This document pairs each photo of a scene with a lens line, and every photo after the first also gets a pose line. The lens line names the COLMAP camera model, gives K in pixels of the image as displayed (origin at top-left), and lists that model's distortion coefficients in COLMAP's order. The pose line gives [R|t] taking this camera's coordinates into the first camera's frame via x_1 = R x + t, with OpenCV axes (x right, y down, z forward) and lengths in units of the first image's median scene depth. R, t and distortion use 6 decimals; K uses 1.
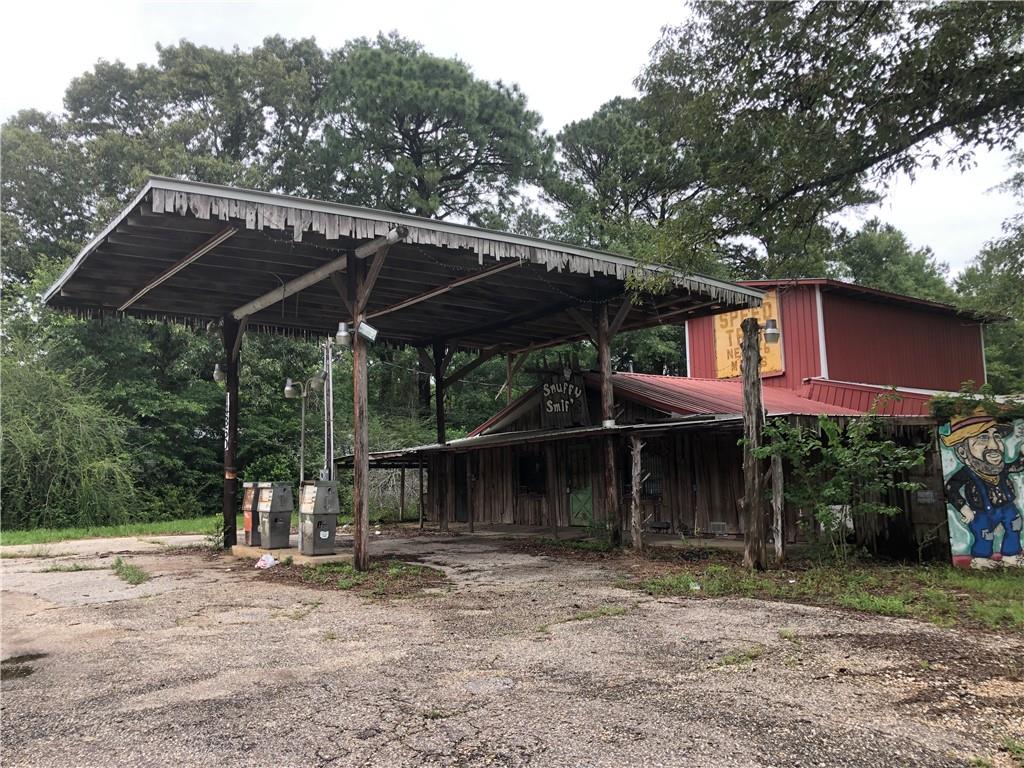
lens RADIAL K [[862.9, 0, 511.4], [0, 862.9, 376.3], [0, 0, 1]] dist [0.048905, -0.047958]
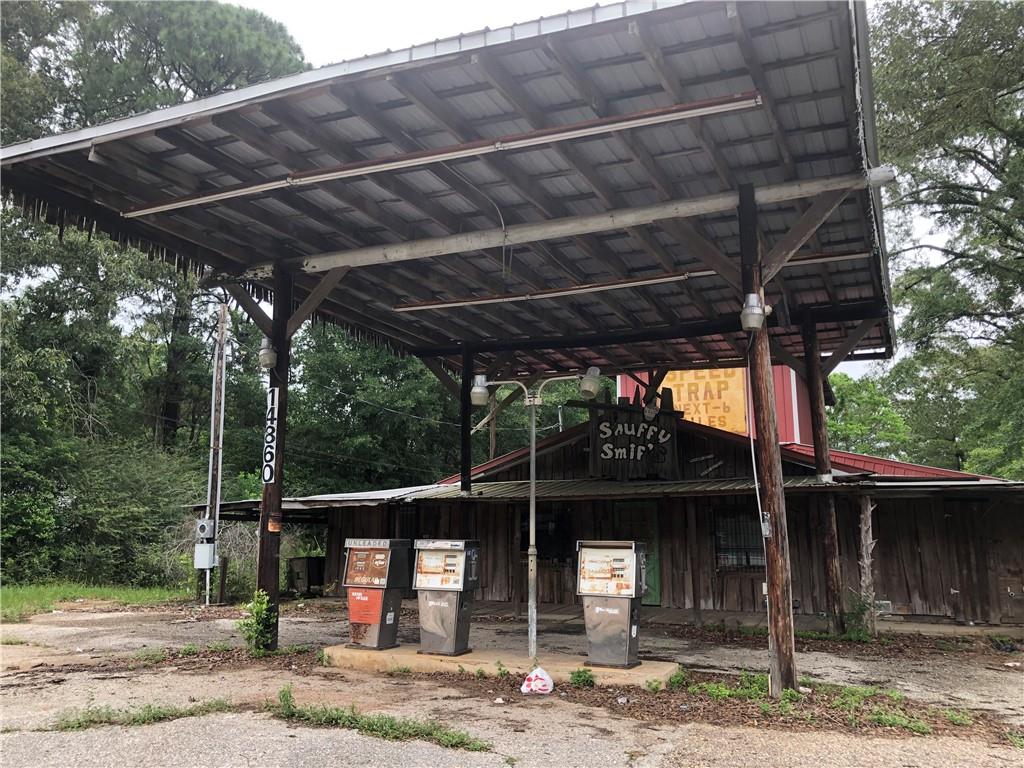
lens RADIAL K [[862.9, 0, 506.2], [0, 862.9, 382.1], [0, 0, 1]] dist [0.048905, -0.047958]
pose [[0.858156, 0.116308, 0.500040, -0.459301], [-0.083559, 0.992655, -0.087488, 0.050940], [-0.506543, 0.033296, 0.861572, 0.374402]]
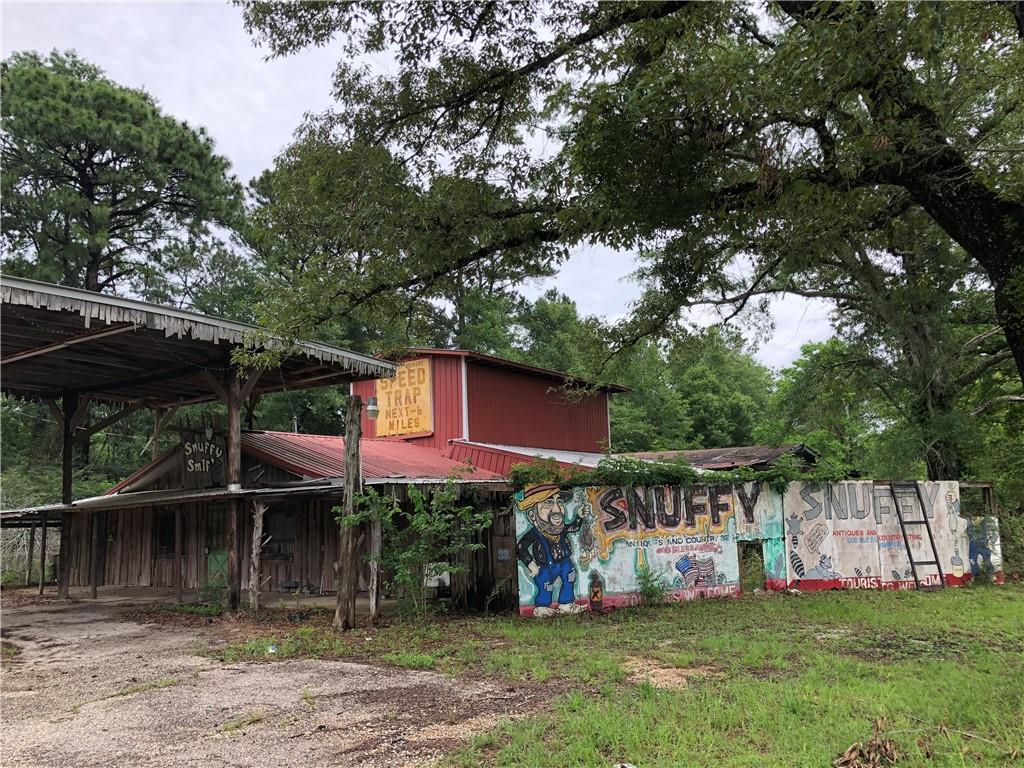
lens RADIAL K [[862.9, 0, 533.9], [0, 862.9, 374.3], [0, 0, 1]] dist [0.048905, -0.047958]
pose [[0.943729, 0.044693, 0.327686, 0.087848], [-0.028228, 0.998096, -0.054836, -0.026510], [-0.329513, 0.042500, 0.943194, -0.072035]]
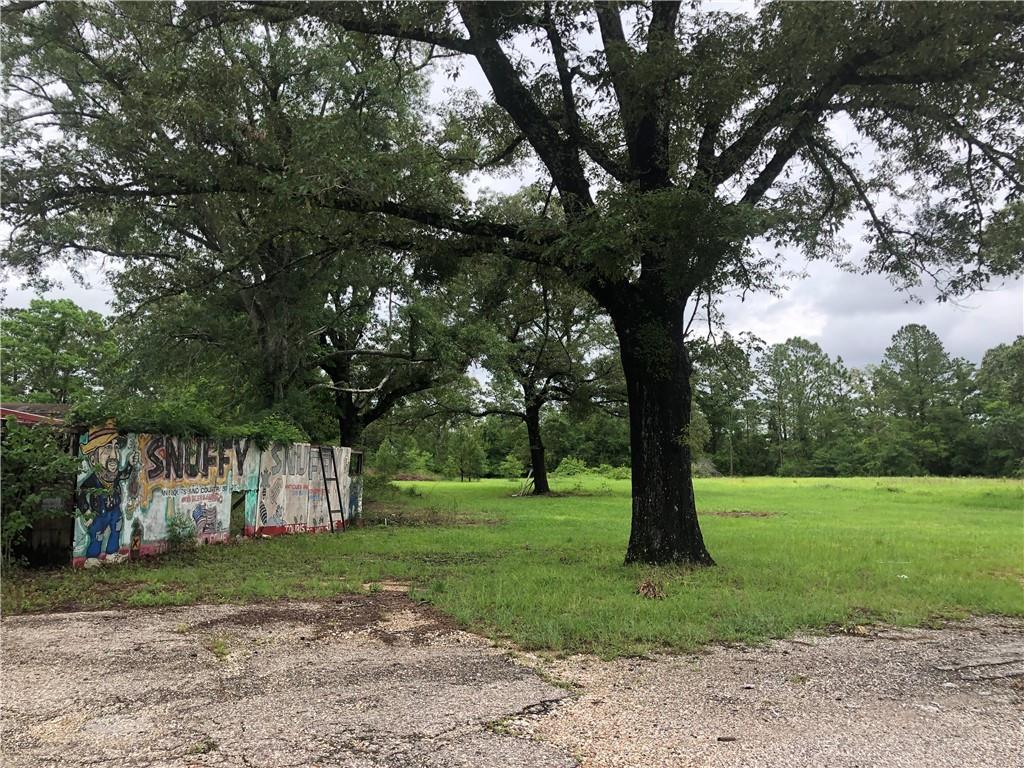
lens RADIAL K [[862.9, 0, 511.6], [0, 862.9, 376.9], [0, 0, 1]] dist [0.048905, -0.047958]
pose [[0.265895, 0.127403, 0.955546, -0.262825], [-0.128613, 0.987055, -0.095816, 0.014509], [-0.955384, -0.097418, 0.278838, 0.143318]]
